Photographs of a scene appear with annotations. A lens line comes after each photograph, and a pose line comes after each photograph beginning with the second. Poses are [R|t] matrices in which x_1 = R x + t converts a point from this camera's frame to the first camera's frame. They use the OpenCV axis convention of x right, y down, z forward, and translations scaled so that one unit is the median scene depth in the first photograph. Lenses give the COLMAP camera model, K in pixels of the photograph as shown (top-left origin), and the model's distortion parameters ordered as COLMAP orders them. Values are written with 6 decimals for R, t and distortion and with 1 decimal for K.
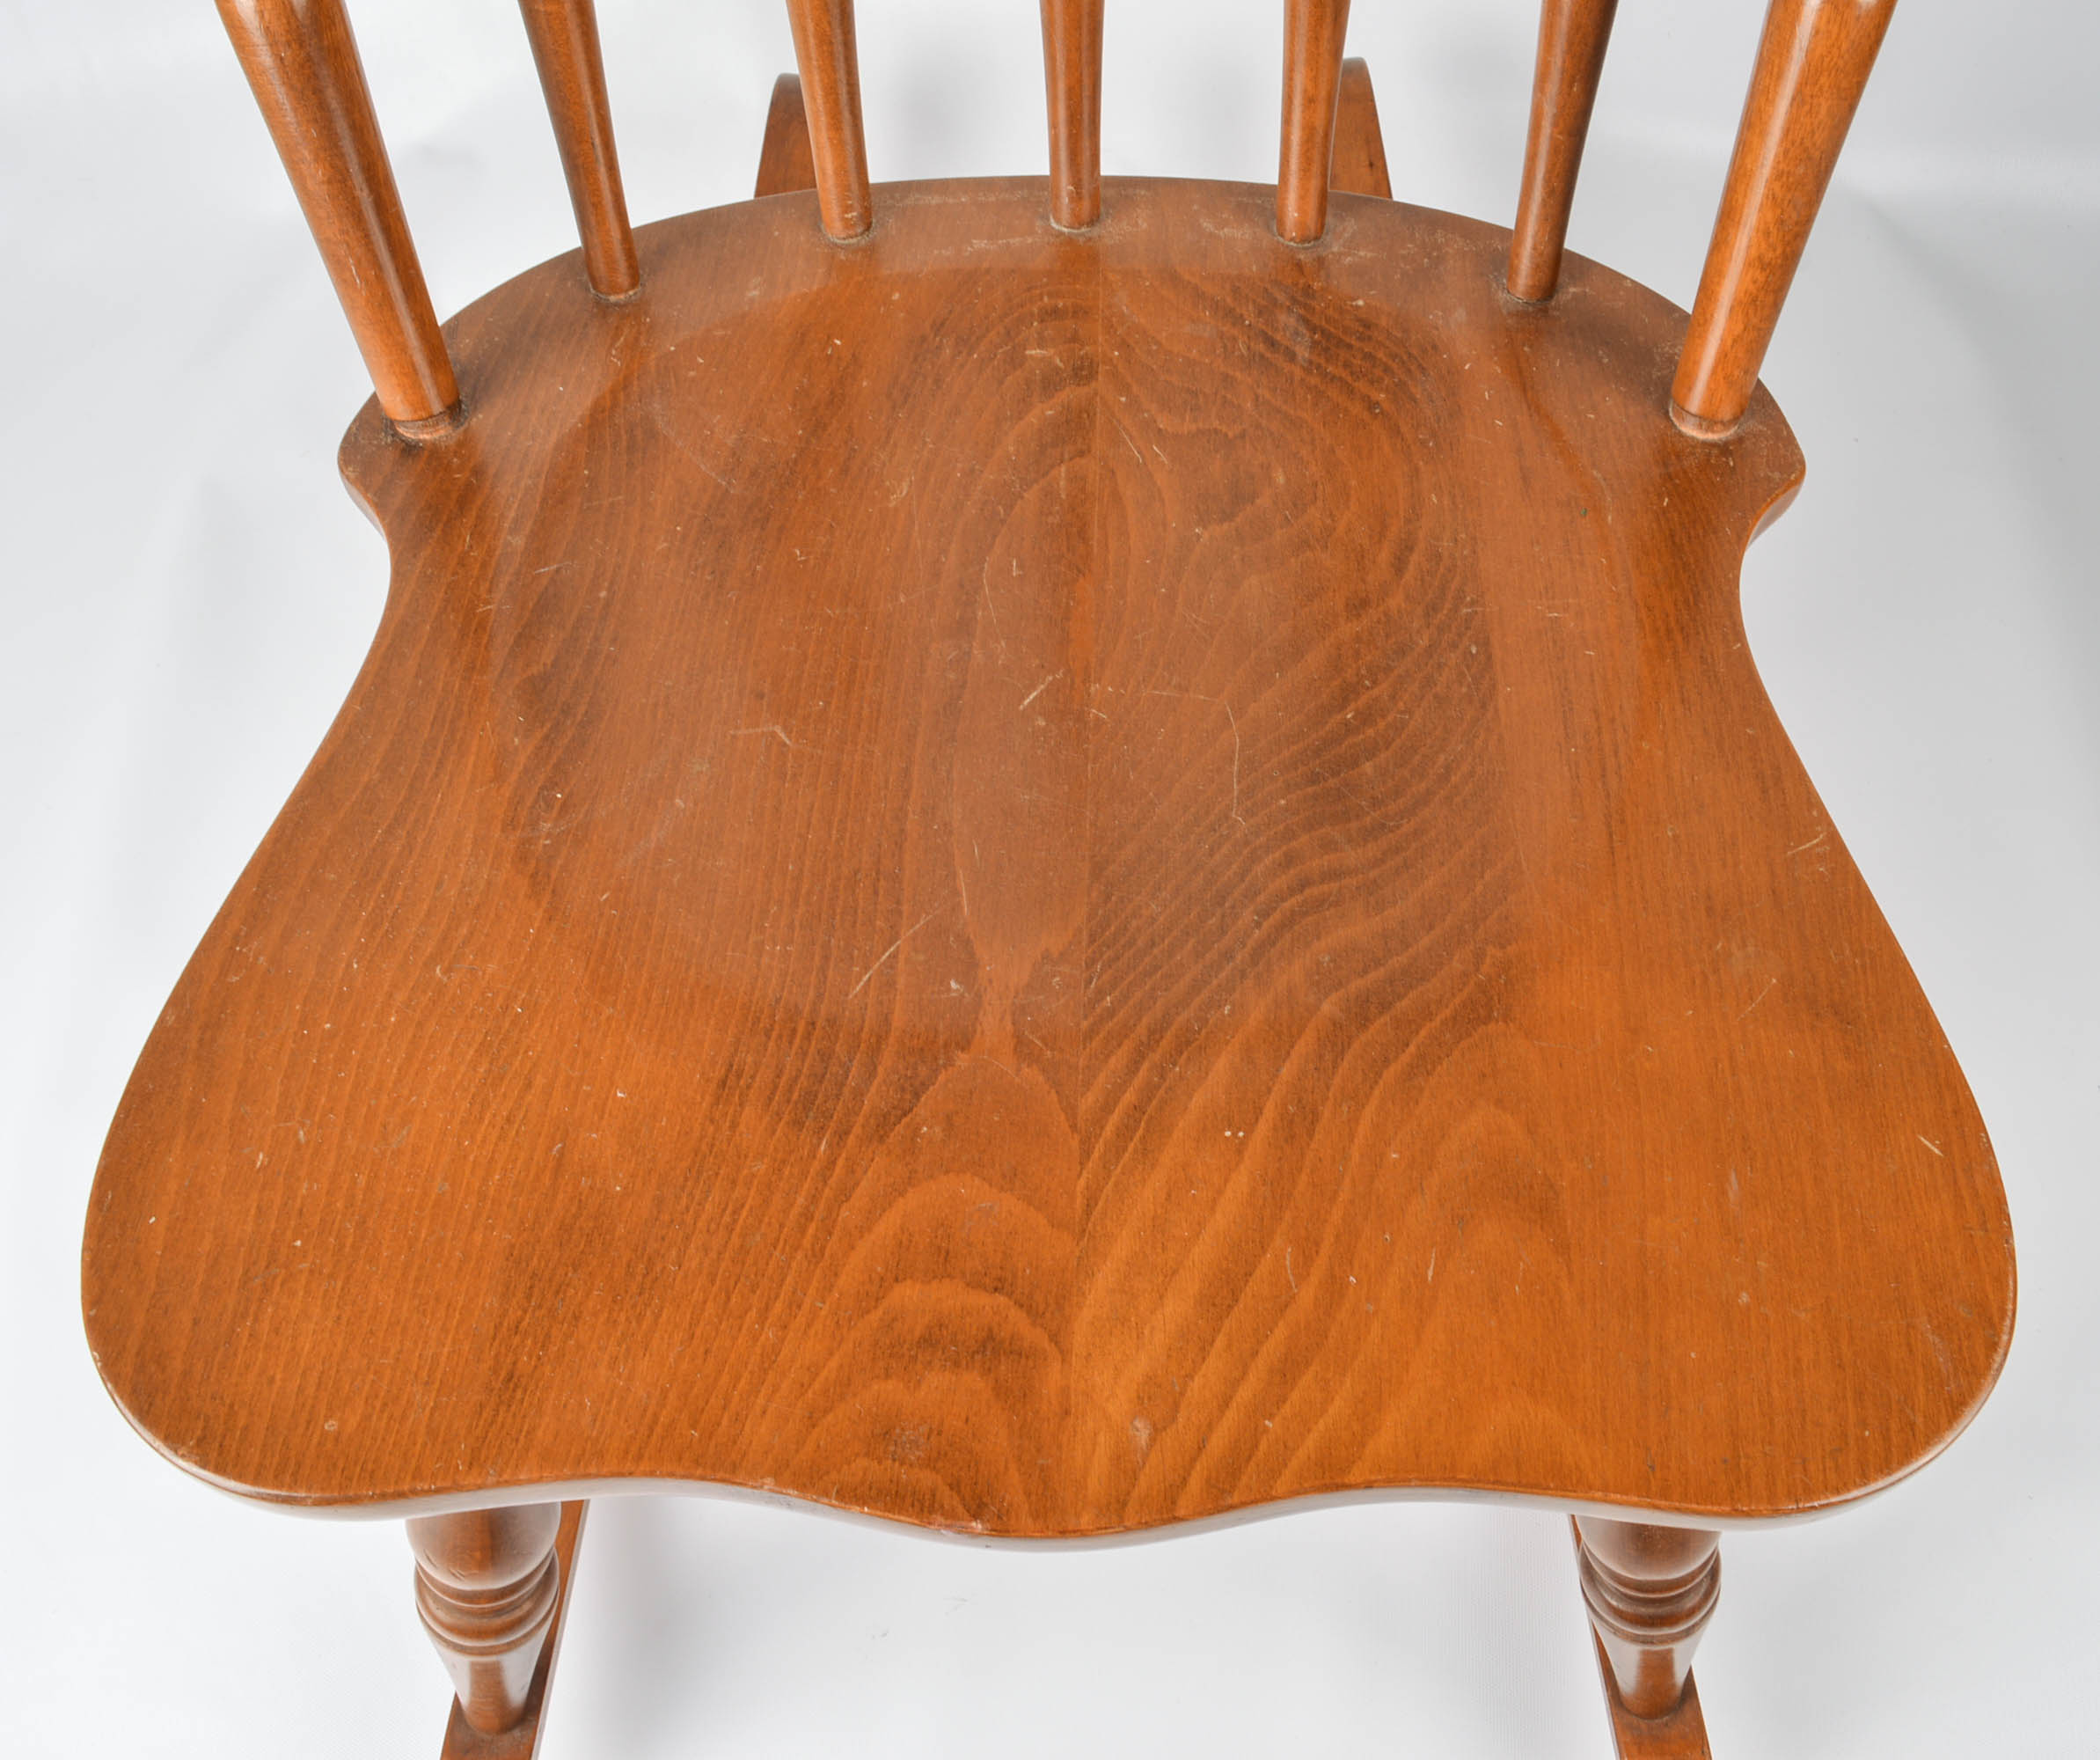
lens RADIAL K [[2075.9, 0, 1142.2], [0, 2075.9, 874.2], [0, 0, 1]] dist [-0.074664, -0.001330]
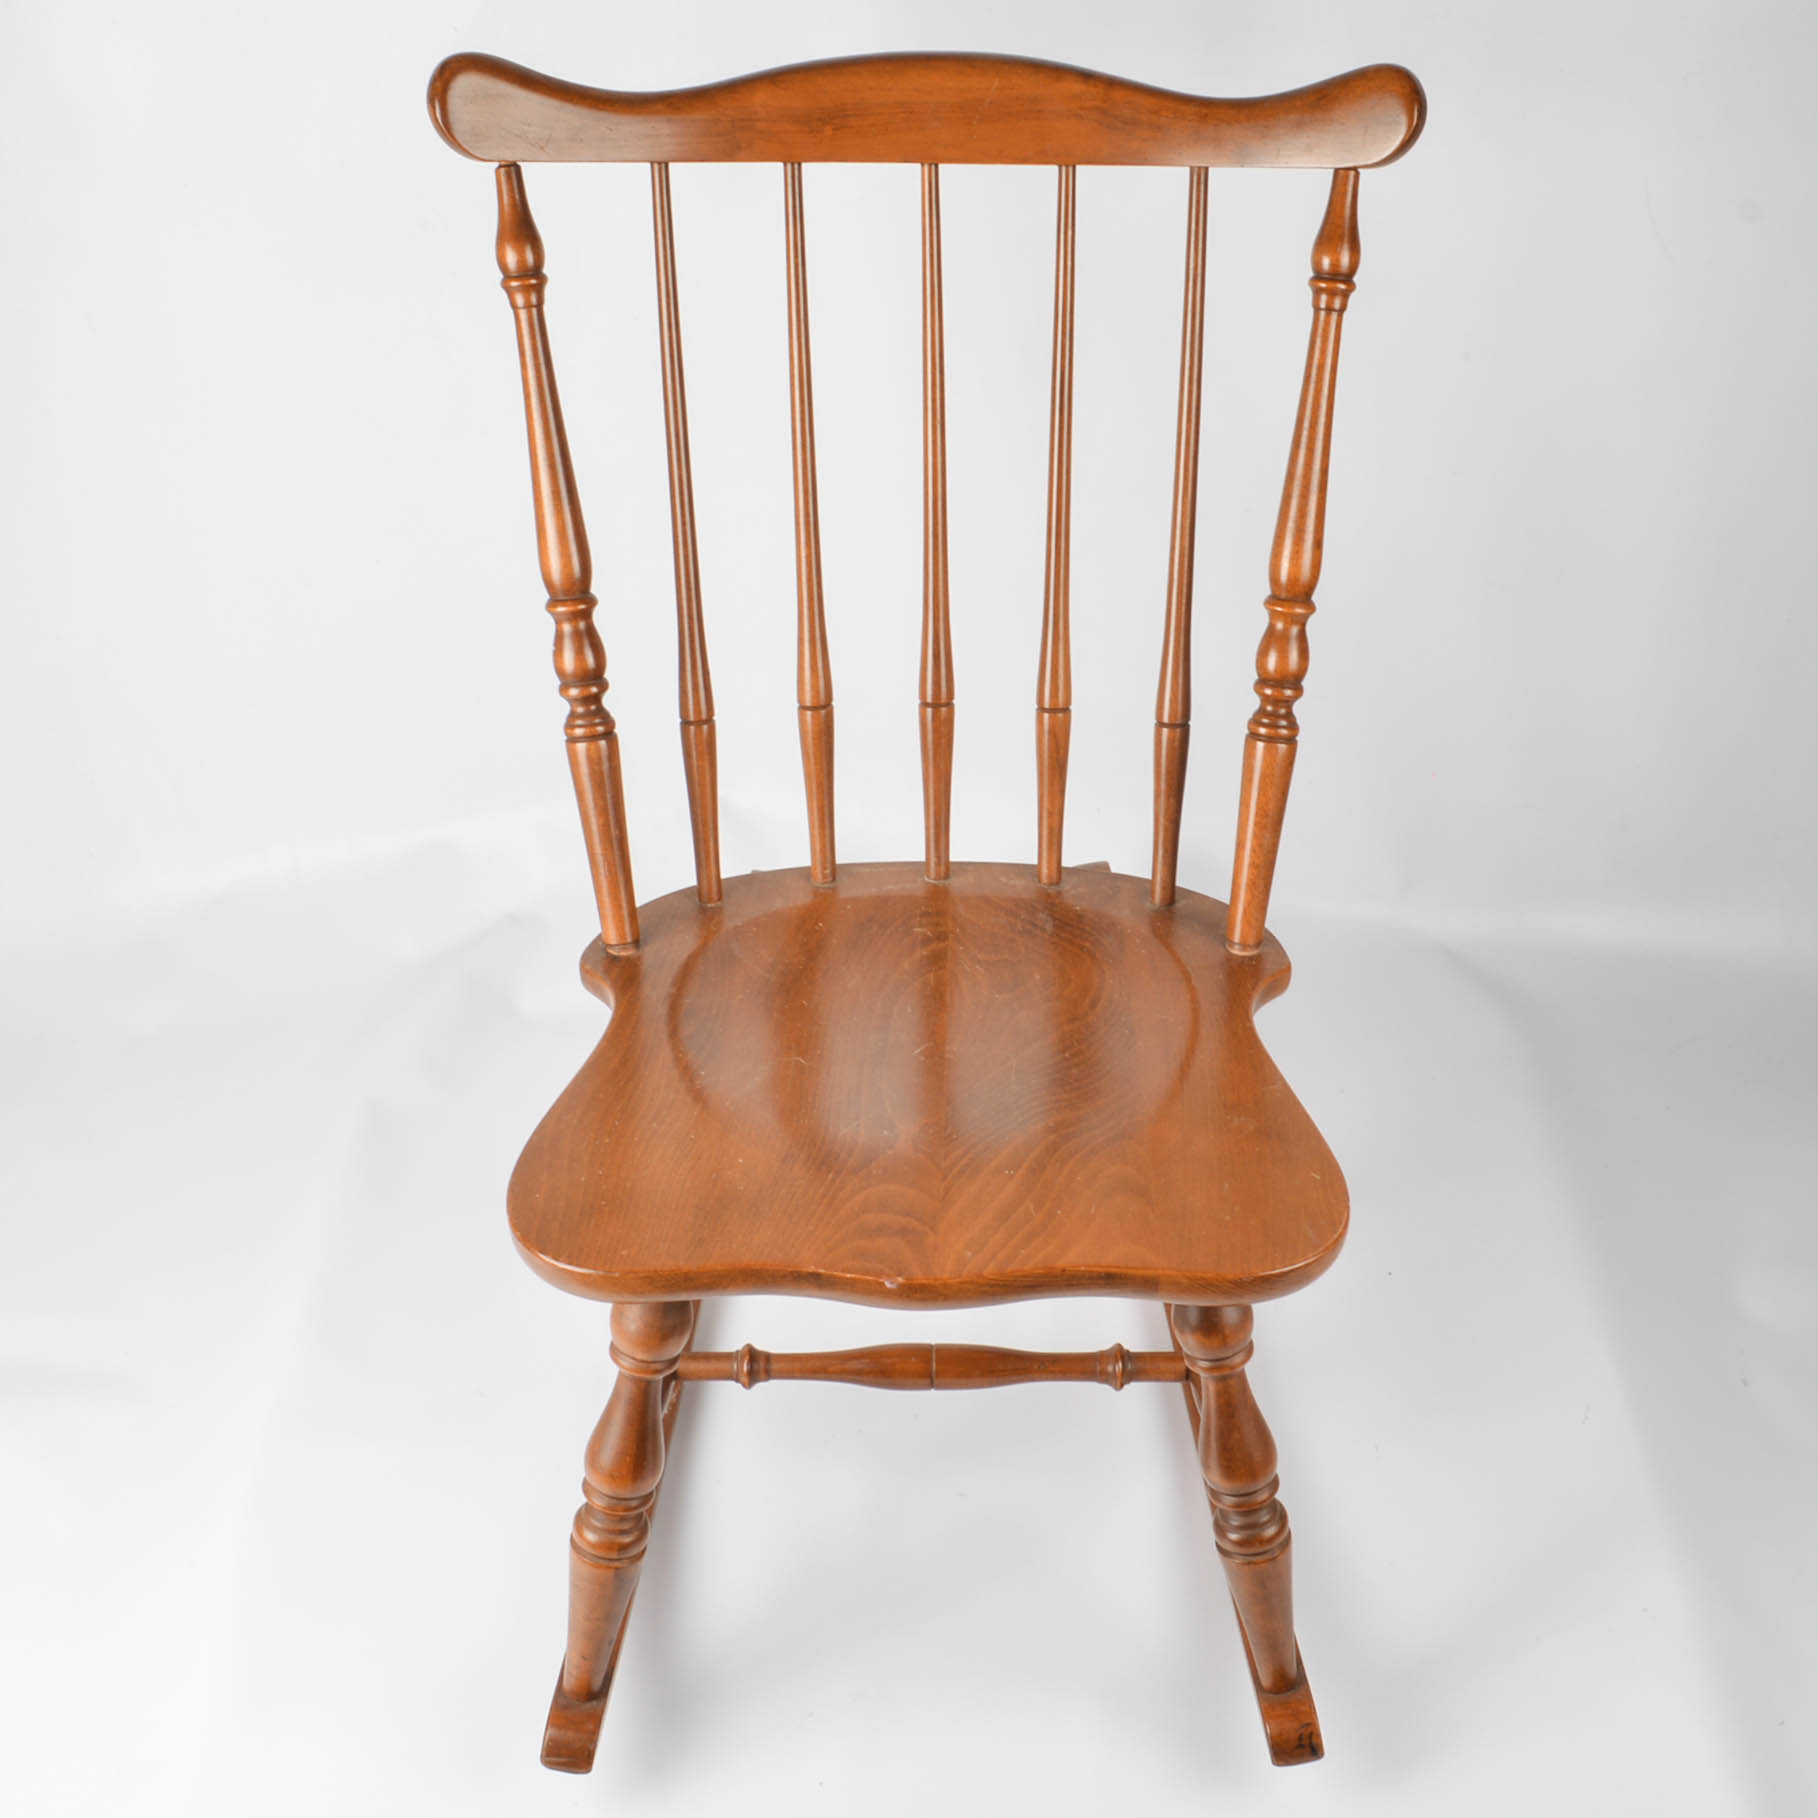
lens RADIAL K [[2399.1, 0, 1010.5], [0, 2399.1, 907.5], [0, 0, 1]] dist [-0.023238, -0.316826]
pose [[0.999924, -0.003715, 0.011761, 0.011772], [0.008535, 0.896814, -0.442325, 0.780223], [-0.008904, 0.442392, 0.896778, -1.137315]]
